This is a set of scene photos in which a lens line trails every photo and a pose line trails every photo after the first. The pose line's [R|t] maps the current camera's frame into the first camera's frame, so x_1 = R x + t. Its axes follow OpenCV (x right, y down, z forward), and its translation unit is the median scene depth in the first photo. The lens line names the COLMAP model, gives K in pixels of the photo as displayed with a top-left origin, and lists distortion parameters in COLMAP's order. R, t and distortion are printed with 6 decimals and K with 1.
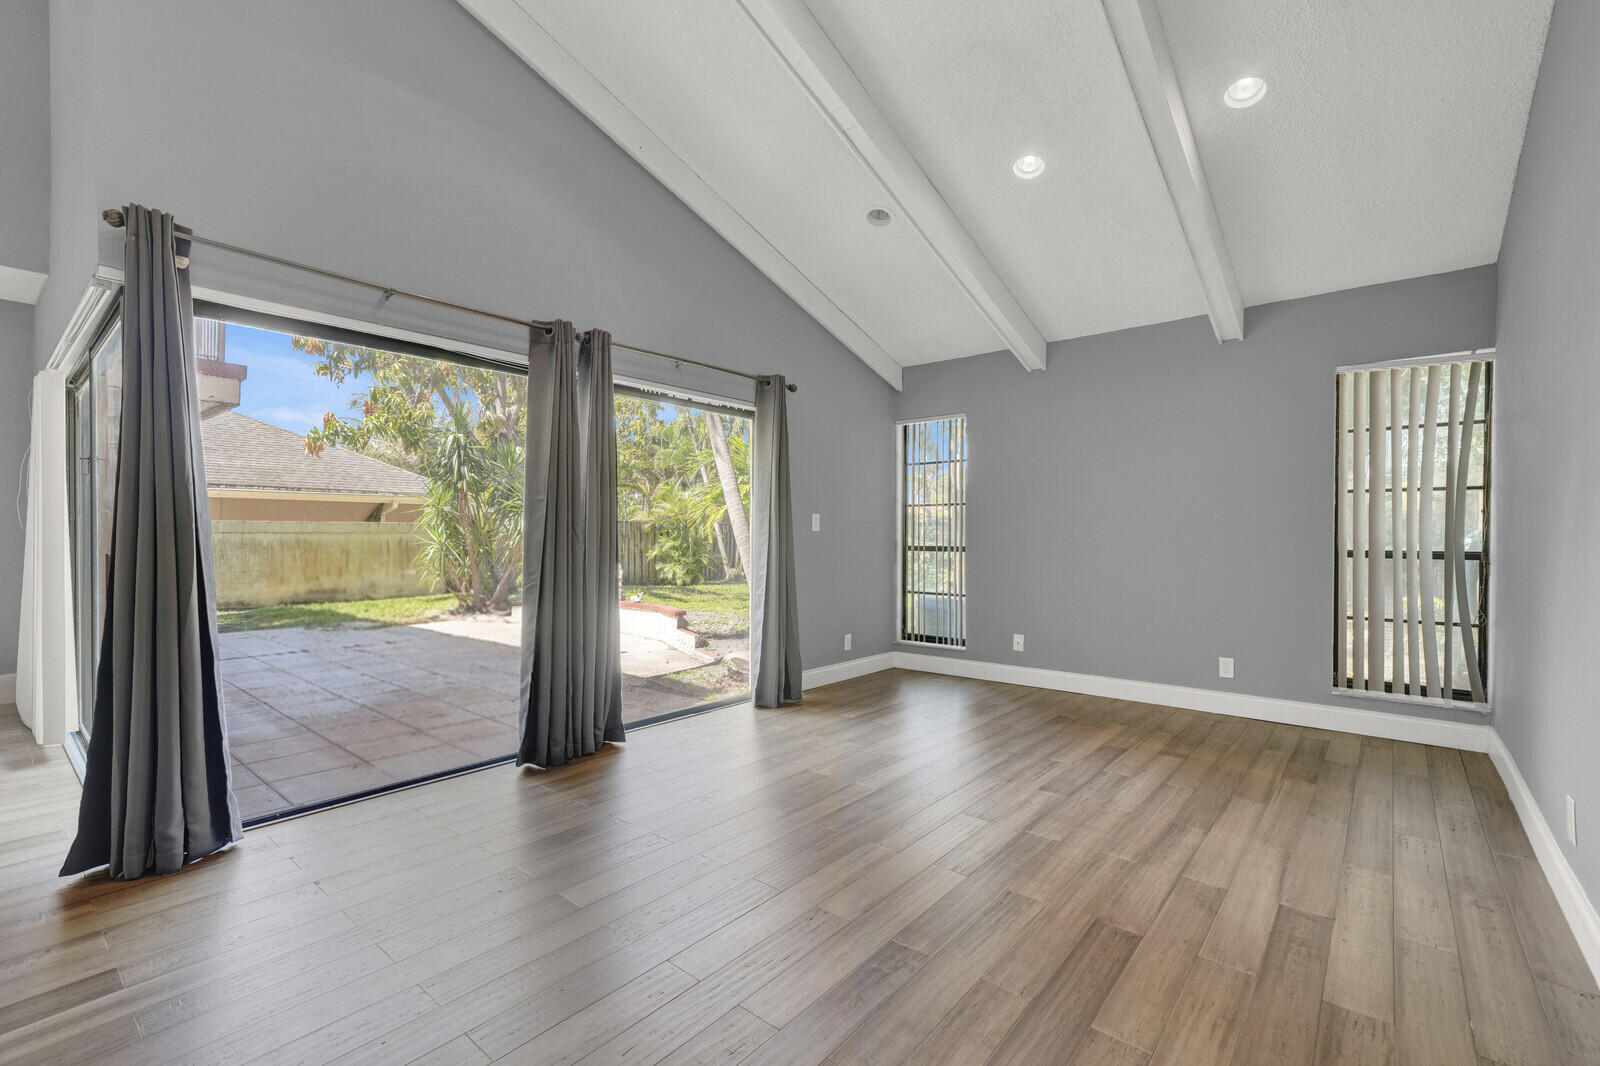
lens RADIAL K [[694.9, 0, 788.4], [0, 694.9, 537.1], [0, 0, 1]] dist [0.004762, 0.001474]
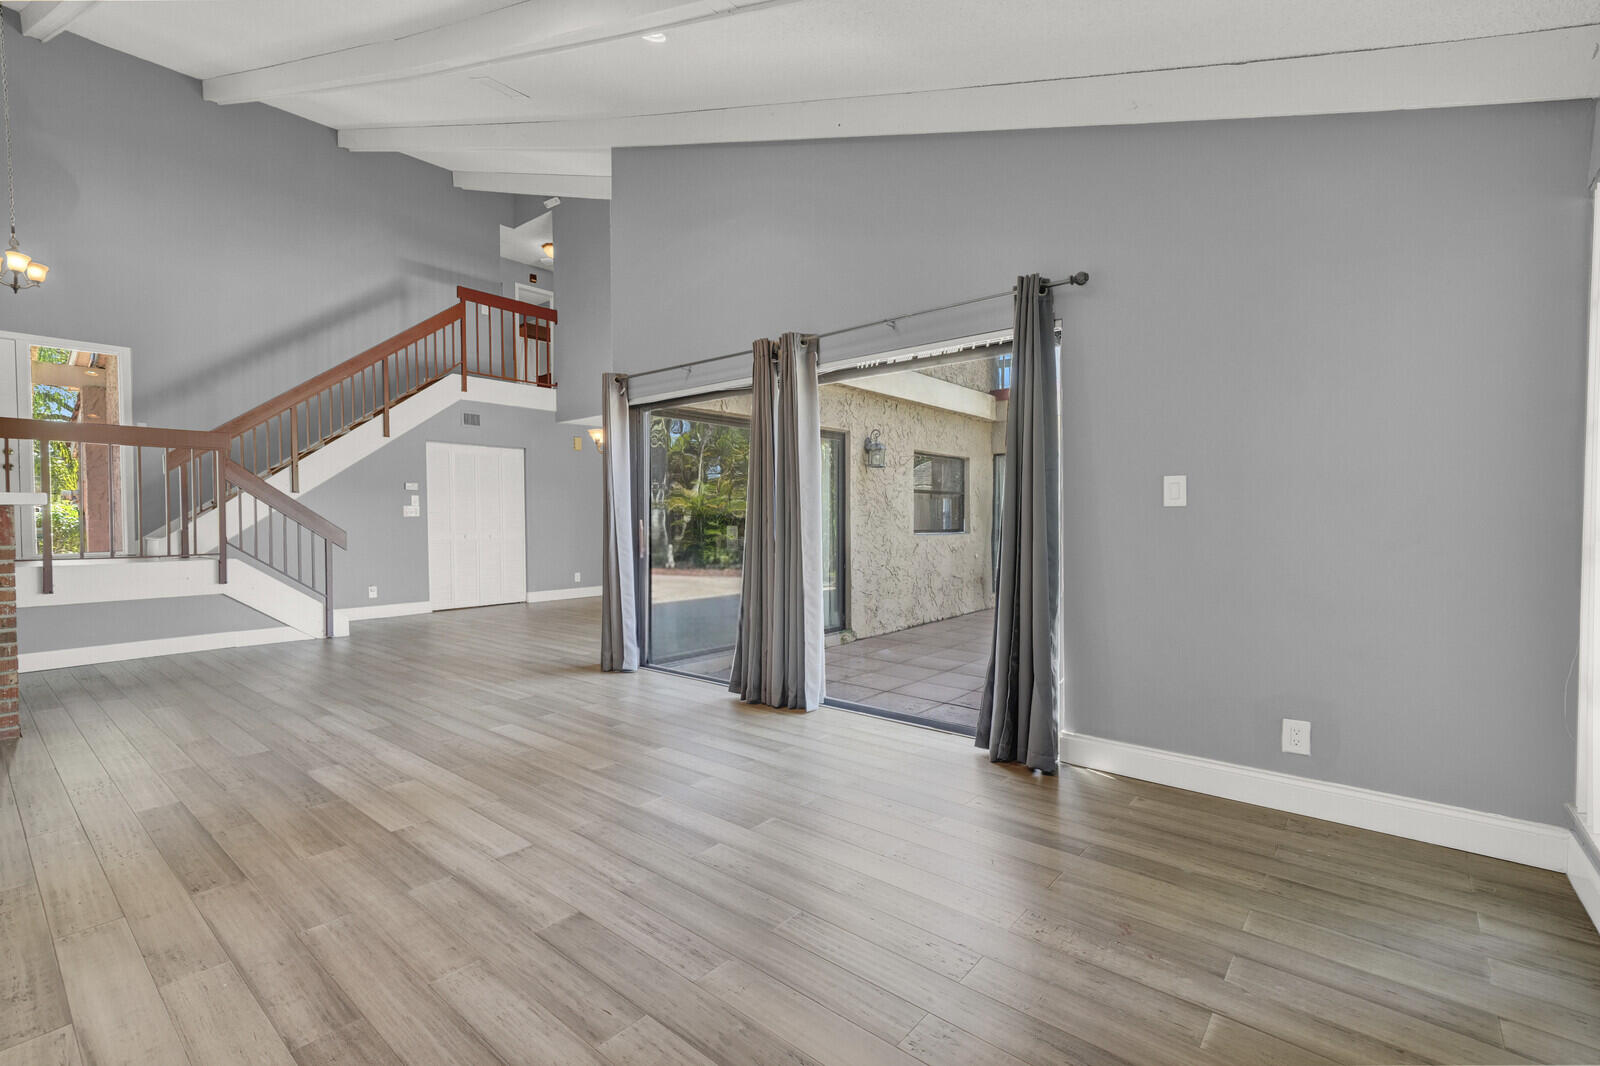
lens RADIAL K [[694.9, 0, 830.0], [0, 694.9, 538.0], [0, 0, 1]] dist [0.004762, 0.001474]
pose [[0.040860, 0.018887, -0.998986, 1.084101], [0.000272, 0.999821, 0.018914, 0.011379], [0.999165, -0.001045, 0.040848, 1.309632]]
